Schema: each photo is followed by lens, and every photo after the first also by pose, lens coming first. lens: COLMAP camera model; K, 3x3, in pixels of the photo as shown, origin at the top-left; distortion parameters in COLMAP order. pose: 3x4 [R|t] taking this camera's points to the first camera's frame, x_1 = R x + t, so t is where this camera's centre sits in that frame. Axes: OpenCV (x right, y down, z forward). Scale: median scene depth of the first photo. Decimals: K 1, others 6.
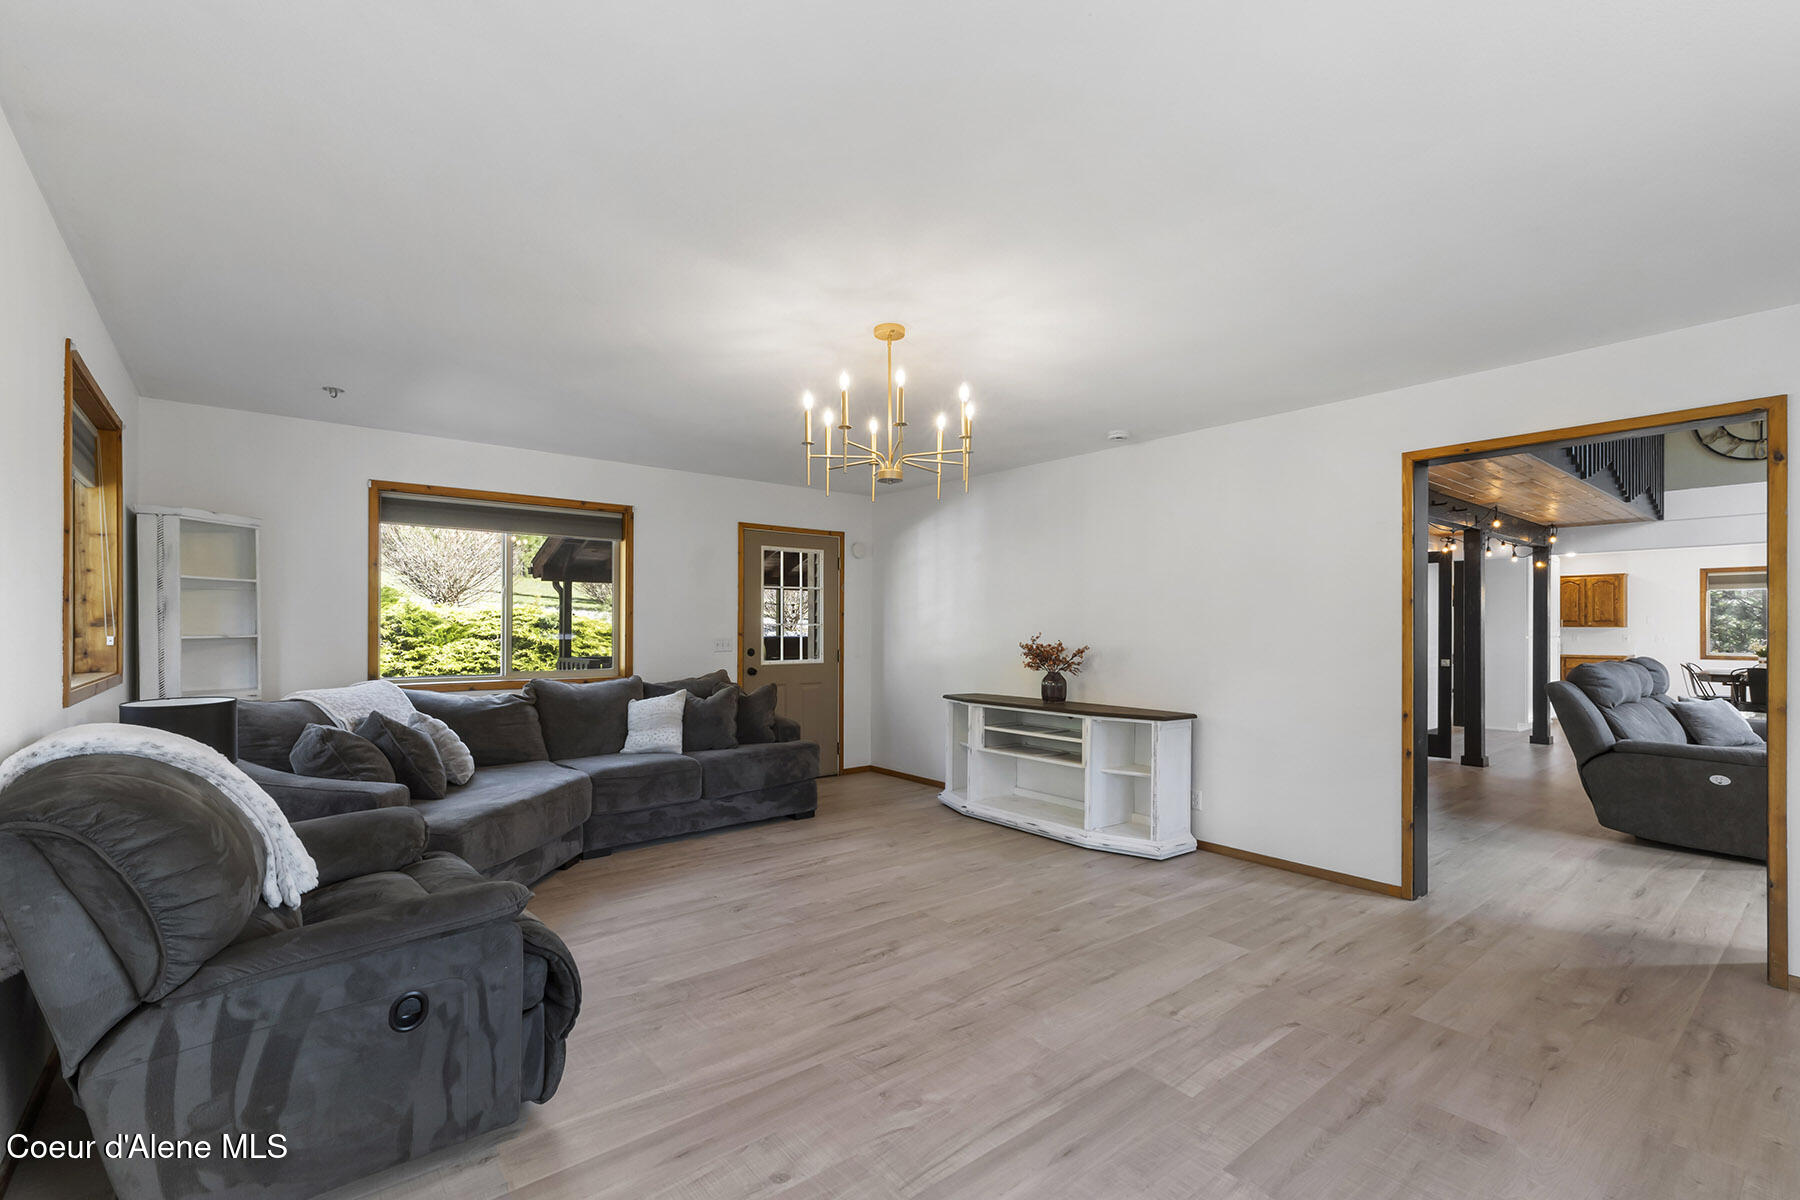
lens RADIAL K [[777.3, 0, 898.7], [0, 777.3, 623.8], [0, 0, 1]] dist [0.001173, 0.000182]
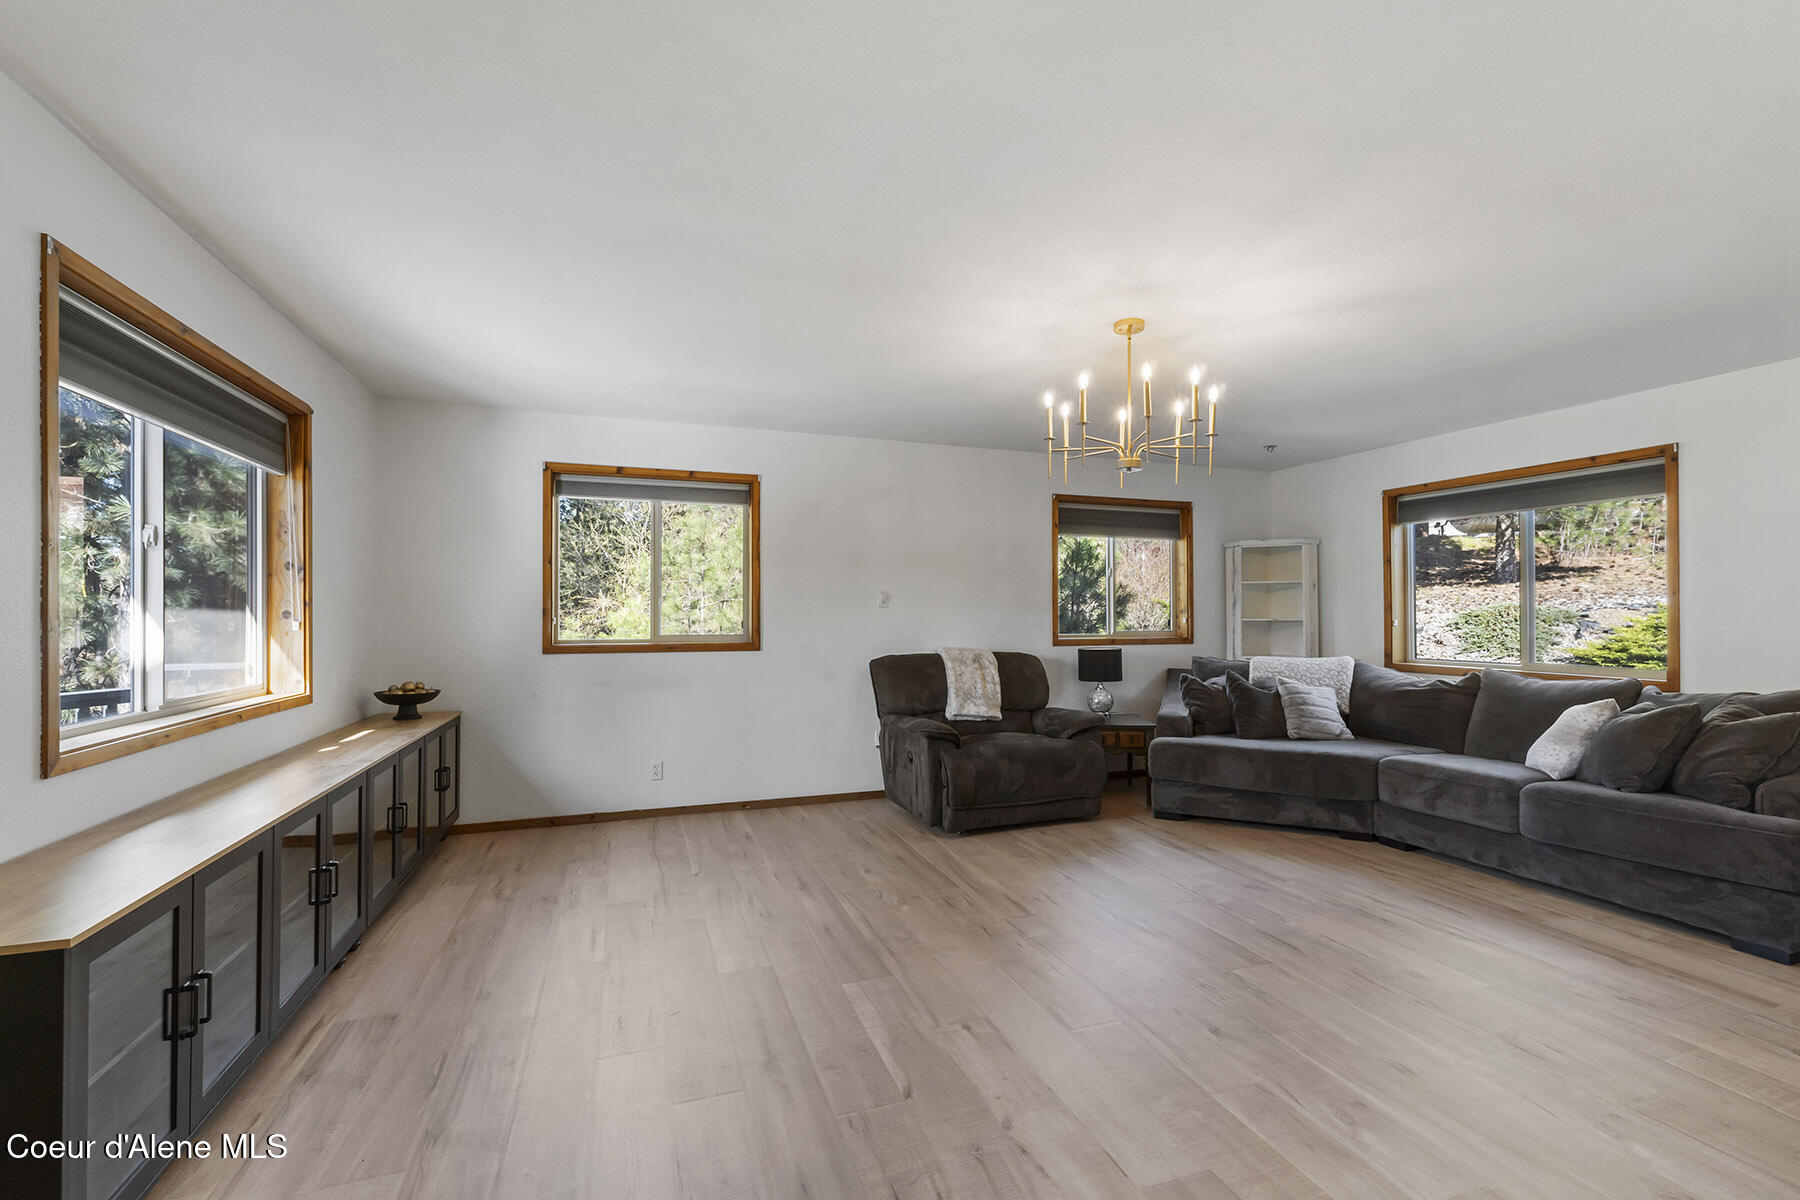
lens RADIAL K [[770.4, 0, 892.2], [0, 770.4, 614.7], [0, 0, 1]] dist [0.012967, 0.000486]
pose [[-0.337065, 0.000983, -0.941481, 0.944902], [0.003014, 0.999995, -0.000035, 0.005877], [0.941477, -0.002850, -0.337066, 0.927725]]
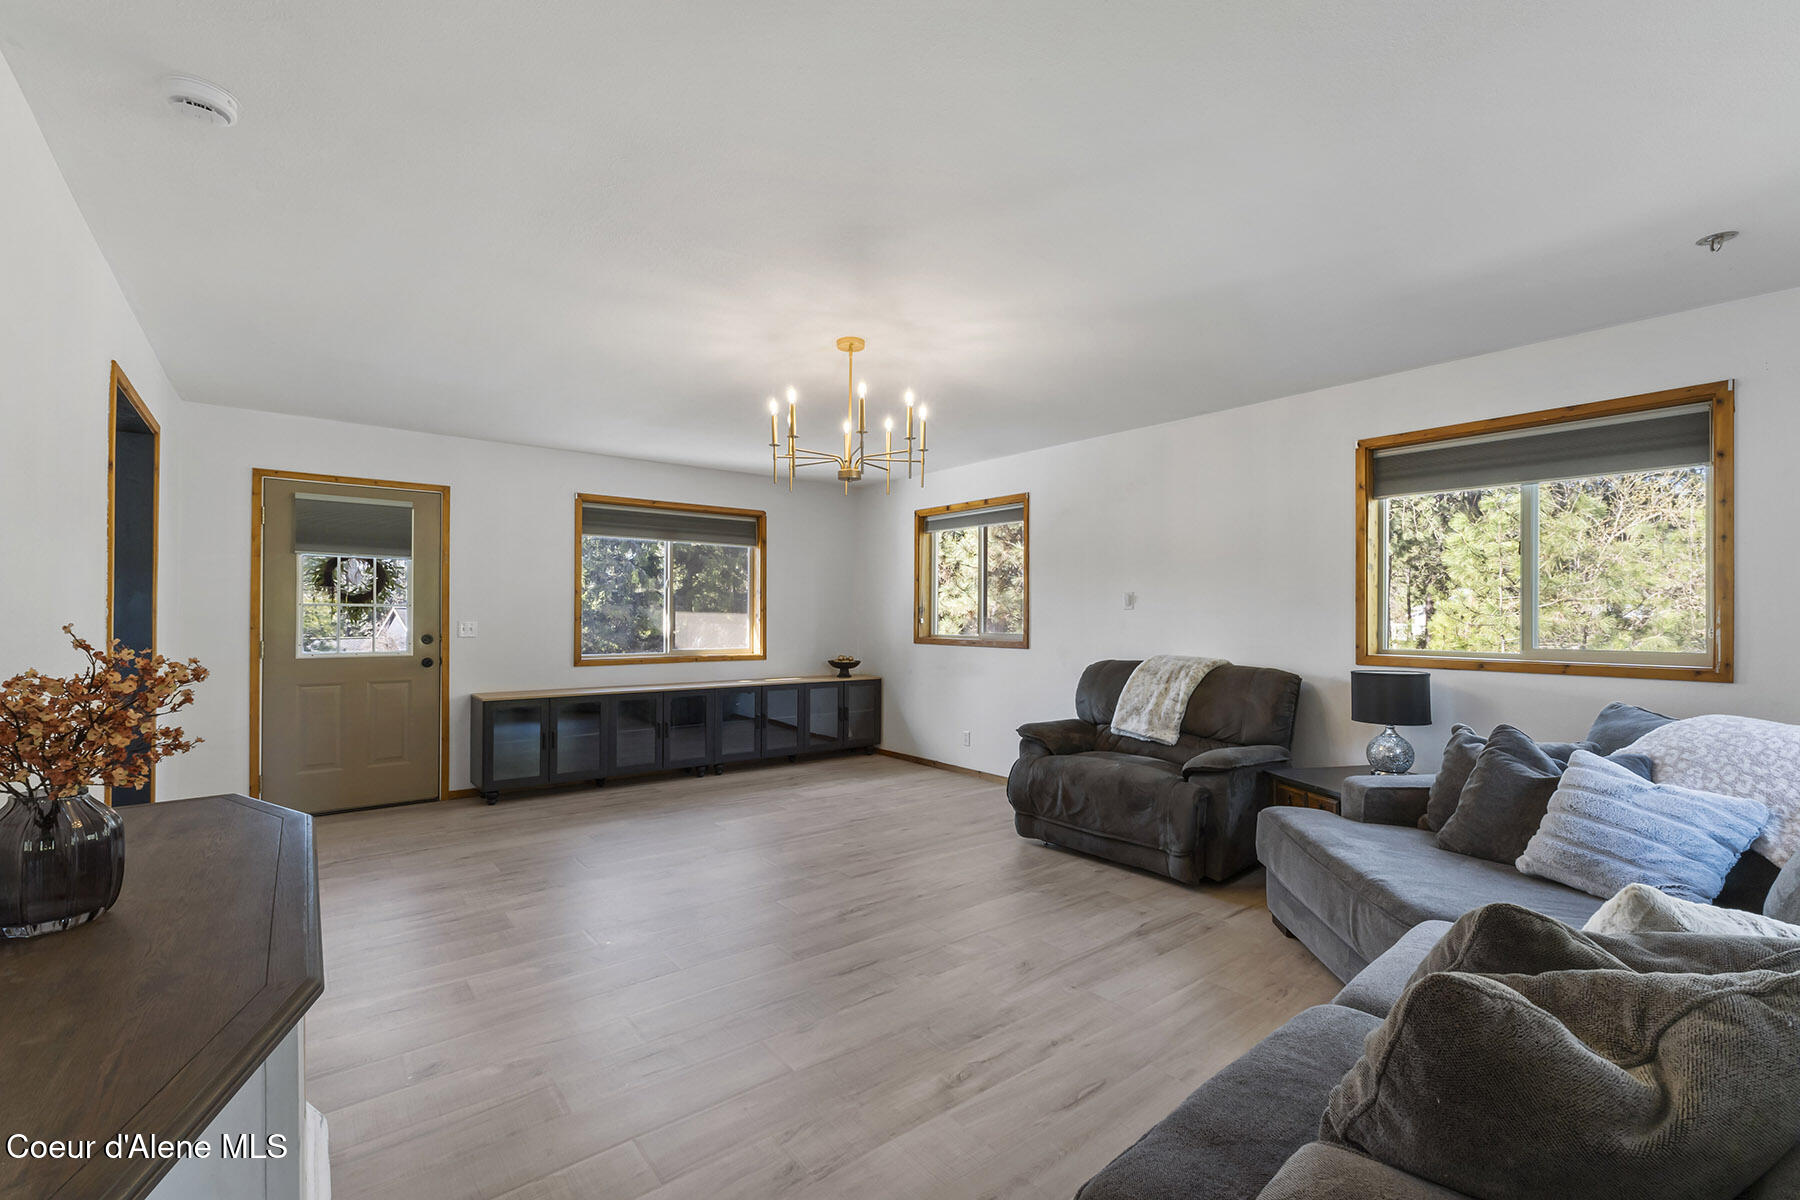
lens RADIAL K [[791.1, 0, 891.6], [0, 791.1, 617.7], [0, 0, 1]] dist [0.019857, 0.000028]
pose [[-0.999486, -0.009623, 0.030568, -0.094052], [-0.009743, 0.999946, -0.003752, 0.016052], [-0.030530, -0.004048, -0.999526, 1.877583]]
